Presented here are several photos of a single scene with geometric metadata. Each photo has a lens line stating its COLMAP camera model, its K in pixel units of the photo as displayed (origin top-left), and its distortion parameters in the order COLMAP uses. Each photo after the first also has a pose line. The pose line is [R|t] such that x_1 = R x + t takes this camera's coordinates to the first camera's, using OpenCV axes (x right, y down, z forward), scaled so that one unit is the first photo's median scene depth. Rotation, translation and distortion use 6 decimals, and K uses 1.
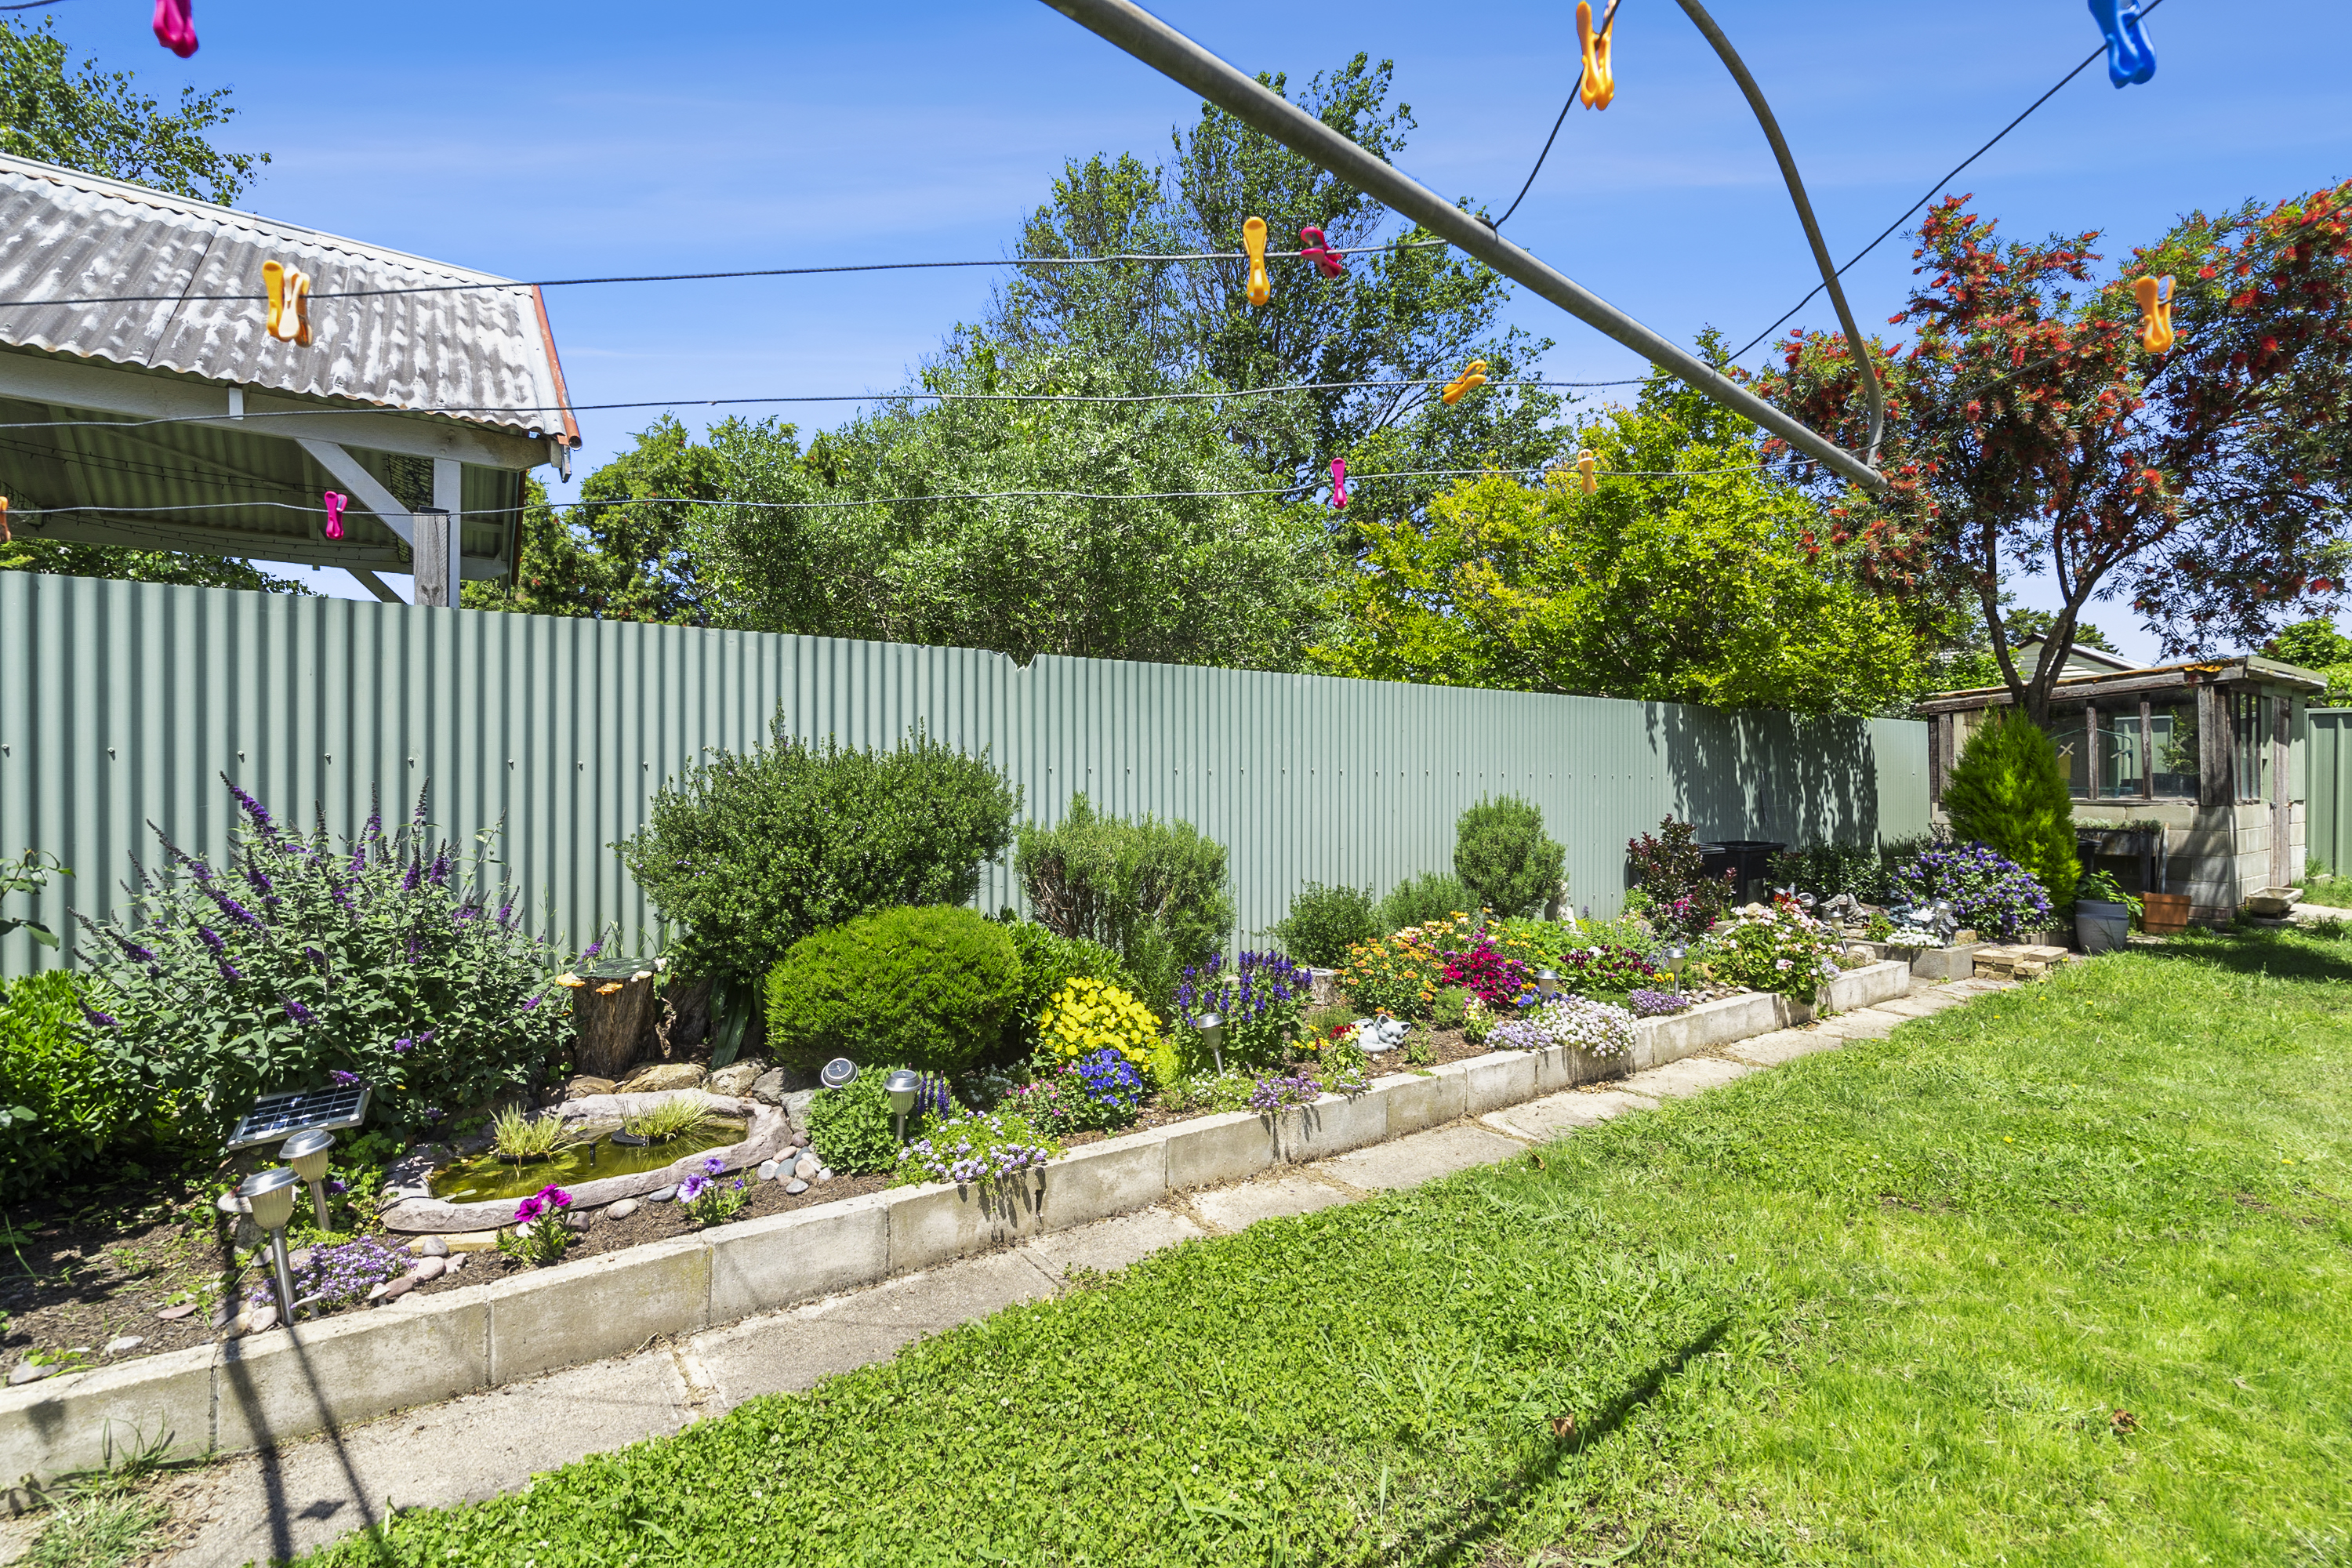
lens RADIAL K [[1032.0, 0, 1173.2], [0, 1032.0, 772.1], [0, 0, 1]] dist [0.001136, 0.000492]
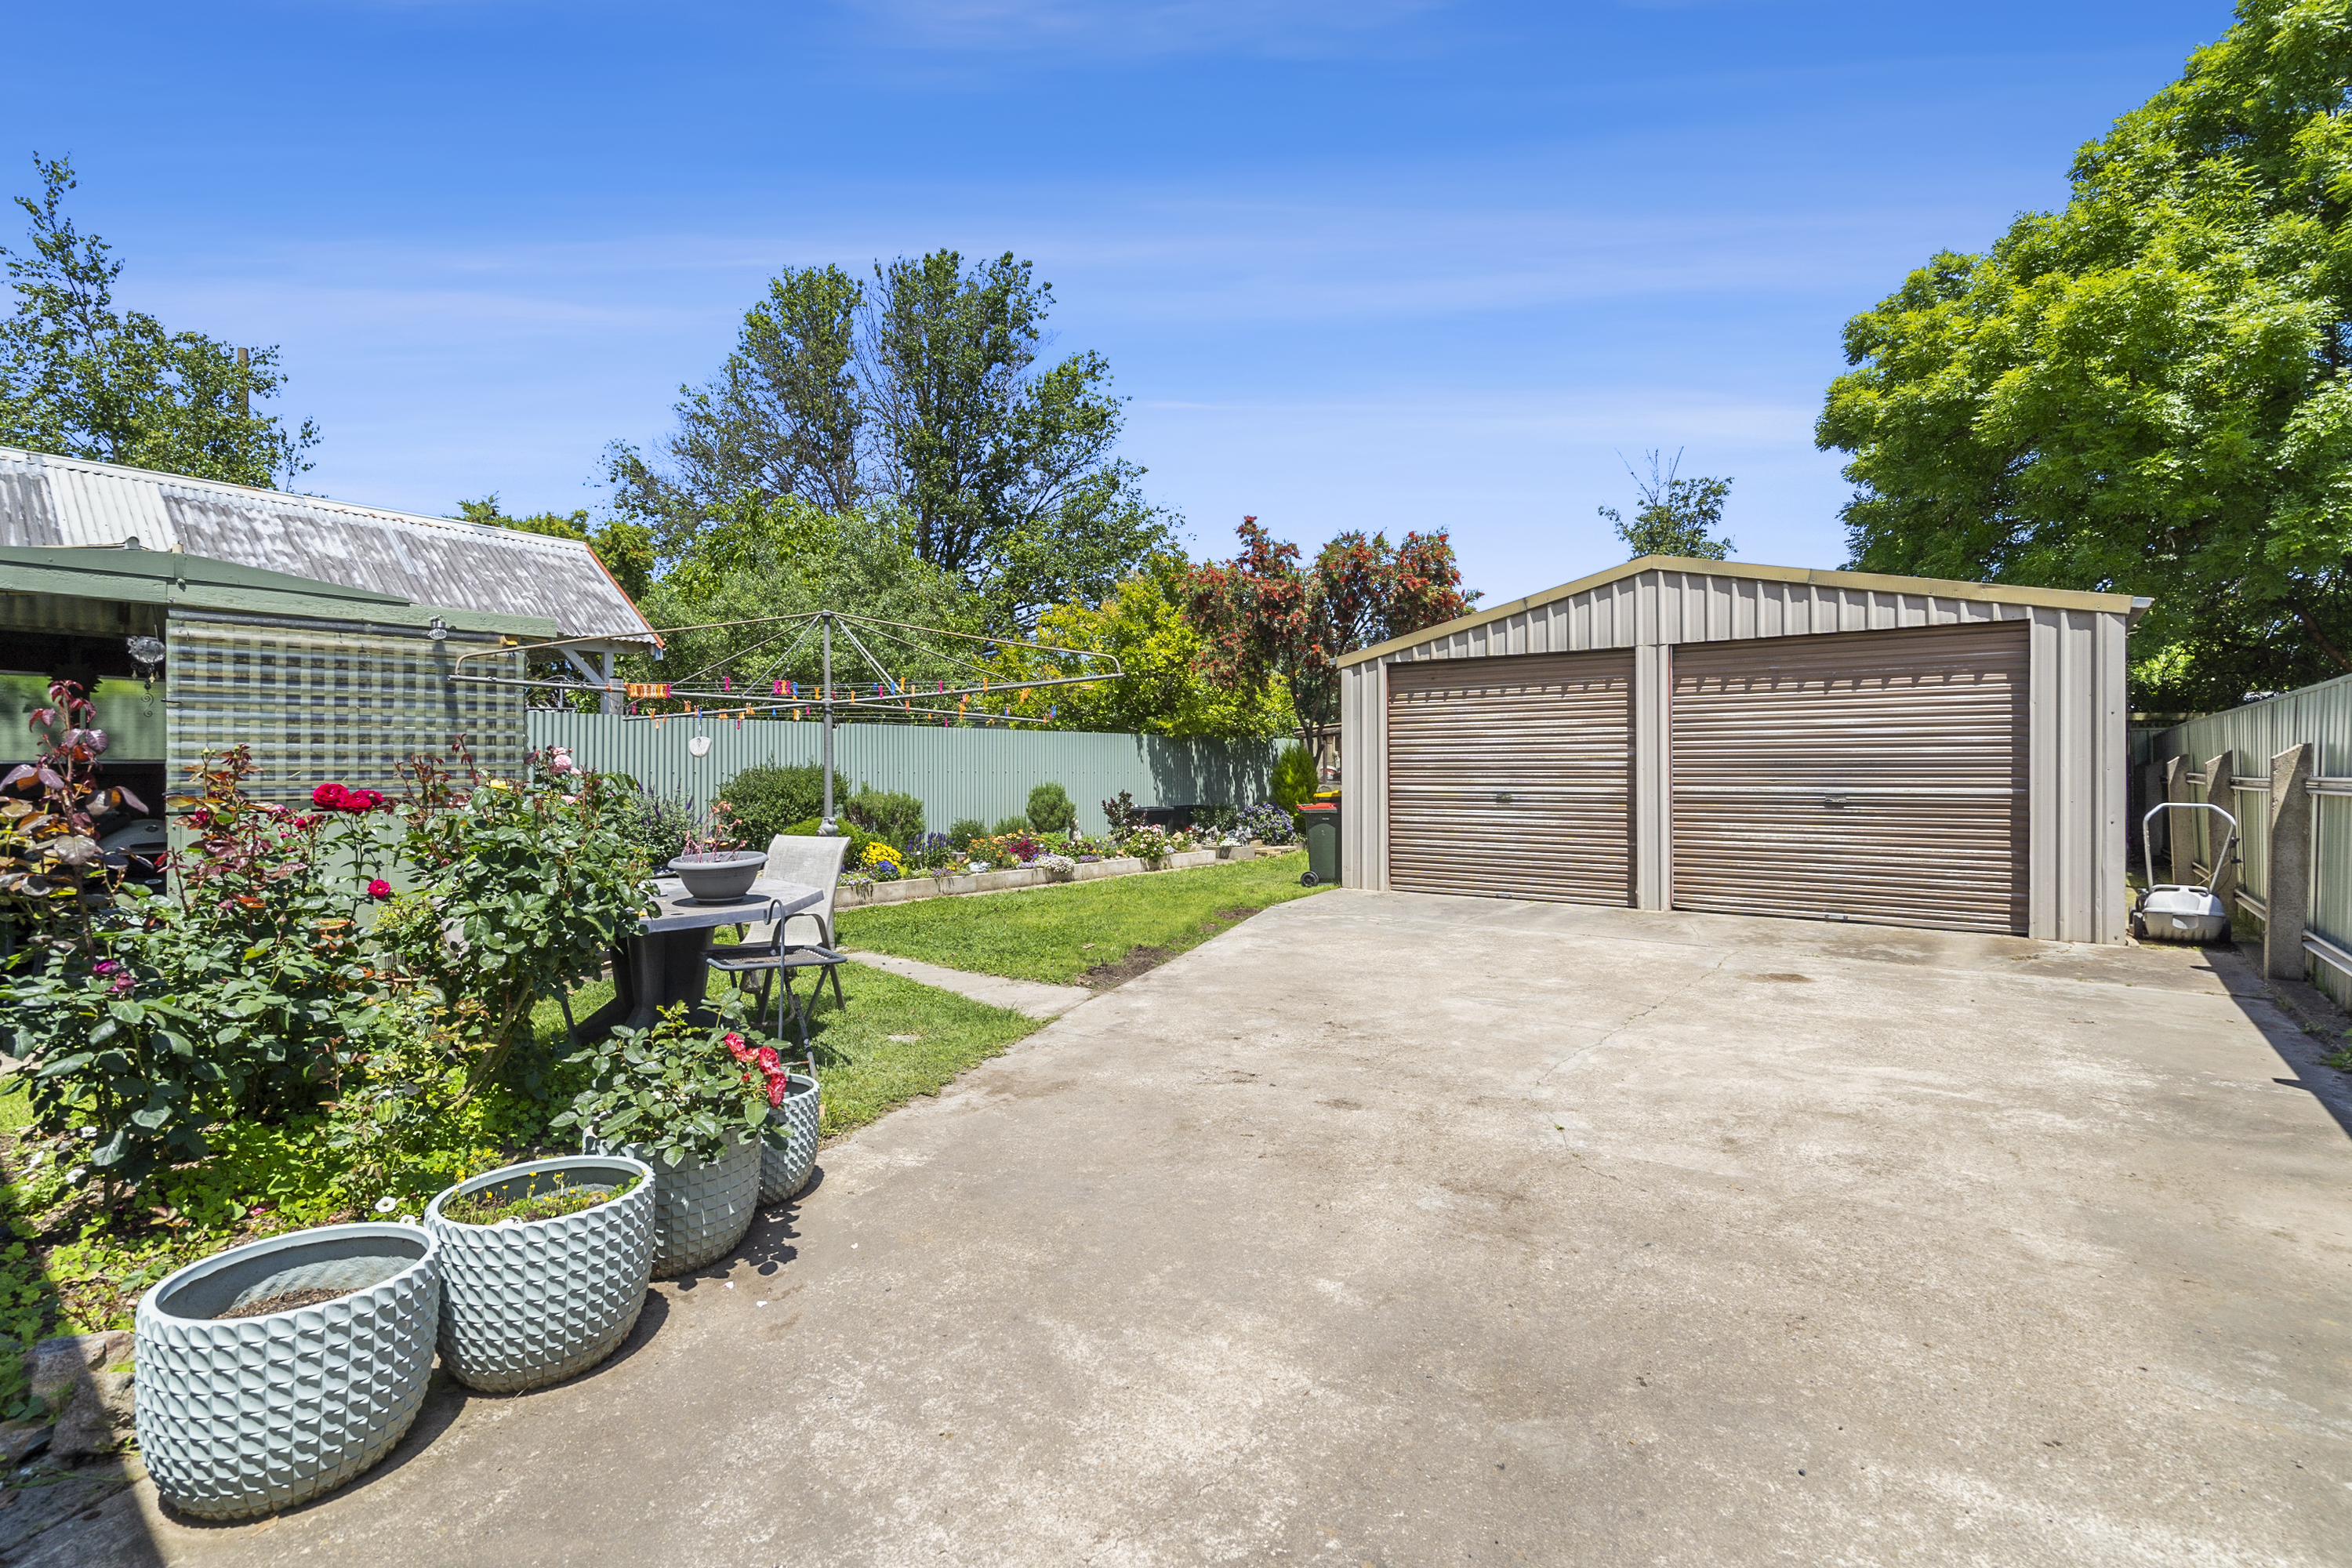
lens RADIAL K [[1032.0, 0, 1173.2], [0, 1032.0, 772.1], [0, 0, 1]] dist [0.001136, 0.000492]
pose [[0.956067, -0.001811, 0.293142, -0.076540], [-0.002016, 0.999917, 0.012755, -0.026346], [-0.293141, -0.012785, 0.955984, -1.195035]]
